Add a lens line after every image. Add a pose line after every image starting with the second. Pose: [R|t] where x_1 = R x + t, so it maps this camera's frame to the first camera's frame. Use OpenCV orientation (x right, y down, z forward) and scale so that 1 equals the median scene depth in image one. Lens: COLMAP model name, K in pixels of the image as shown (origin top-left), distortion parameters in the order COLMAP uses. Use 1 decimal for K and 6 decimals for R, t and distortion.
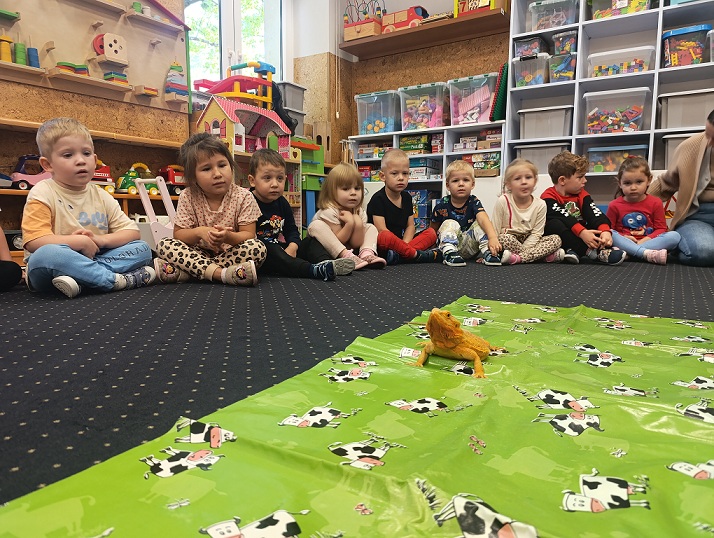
lens RADIAL K [[489.0, 0, 357.5], [0, 489.0, 271.3], [0, 0, 1]] dist [0.010080, -0.017615]
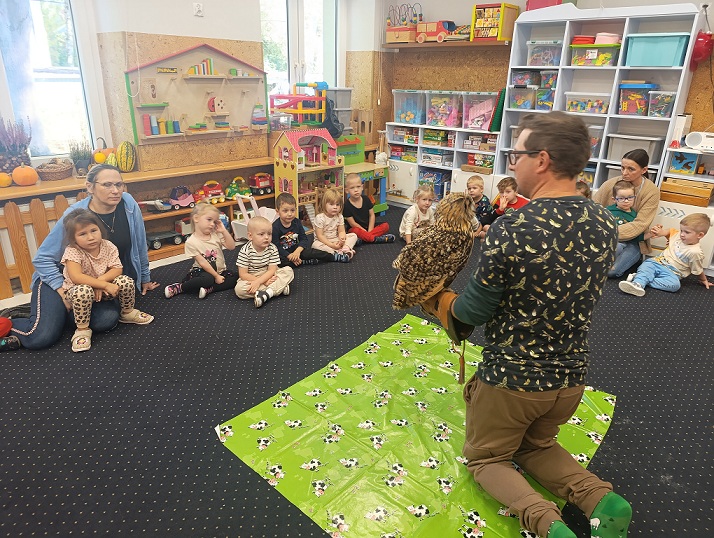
lens RADIAL K [[489.0, 0, 356.5], [0, 489.0, 269.9], [0, 0, 1]] dist [0.010080, -0.017615]
pose [[0.989629, 0.065825, -0.127678, 0.112458], [-0.031547, 0.966723, 0.253875, -0.271430], [0.140141, -0.247214, 0.958773, -0.397608]]
